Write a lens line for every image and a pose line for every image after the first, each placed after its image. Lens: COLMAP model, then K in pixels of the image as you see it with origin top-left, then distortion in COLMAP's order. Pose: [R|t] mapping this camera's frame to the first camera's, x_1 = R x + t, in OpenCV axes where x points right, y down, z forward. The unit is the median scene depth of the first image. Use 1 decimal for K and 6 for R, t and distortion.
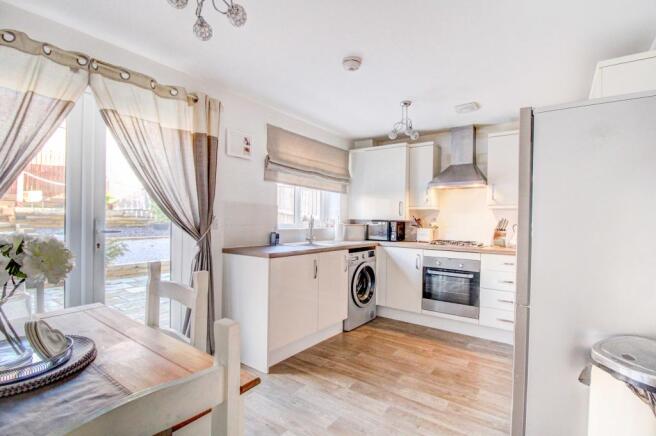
lens RADIAL K [[313.9, 0, 336.3], [0, 313.9, 222.0], [0, 0, 1]] dist [0.000665, 0.000005]
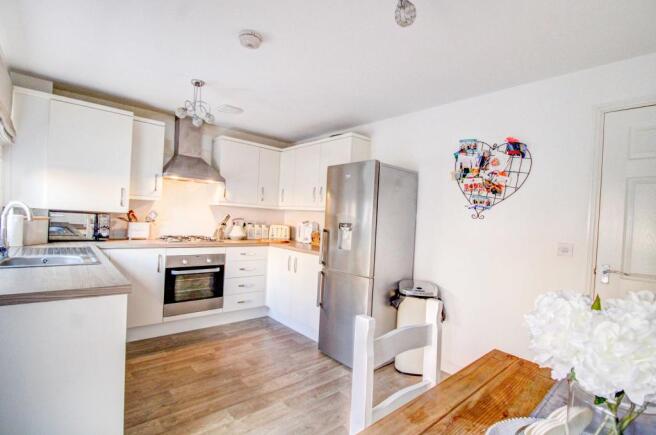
lens RADIAL K [[311.9, 0, 337.9], [0, 311.9, 219.8], [0, 0, 1]] dist [-0.016075, -0.000958]
pose [[0.206063, -0.009379, 0.978494, -0.463951], [-0.045462, 0.998783, 0.019147, -0.029615], [-0.977482, -0.048430, 0.205386, 0.367759]]
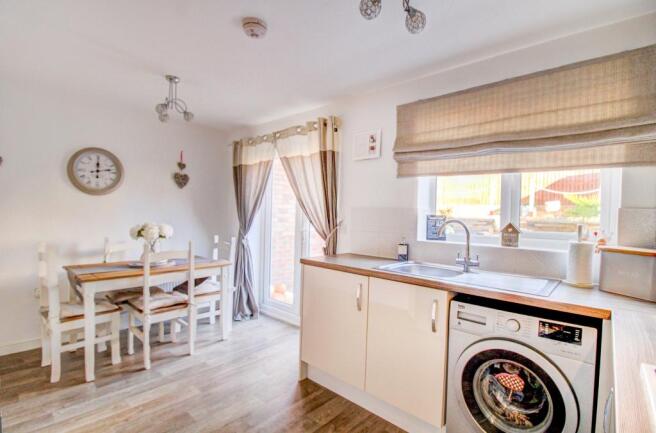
lens RADIAL K [[311.9, 0, 337.9], [0, 311.9, 218.8], [0, 0, 1]] dist [-0.016075, -0.000958]
pose [[-0.105701, -0.006004, -0.994380, 0.510731], [-0.034933, 0.999387, -0.002320, -0.018043], [0.993784, 0.034492, -0.105846, 0.833022]]
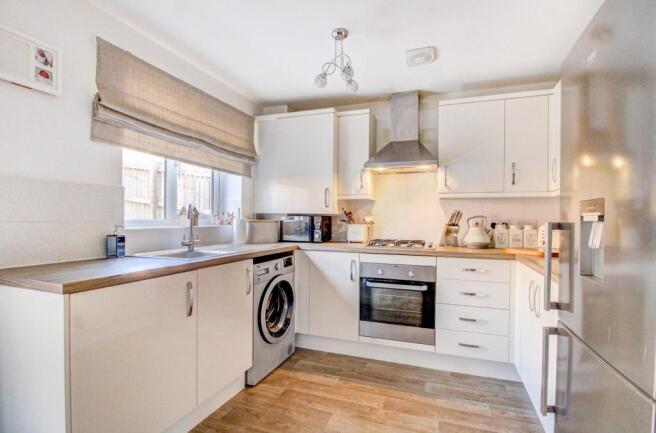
lens RADIAL K [[311.9, 0, 337.9], [0, 311.9, 218.8], [0, 0, 1]] dist [-0.016075, -0.000958]
pose [[0.959695, -0.007851, 0.280934, 0.026356], [0.008475, 0.999964, -0.001003, 0.007898], [-0.280916, 0.003343, 0.959727, 0.324320]]
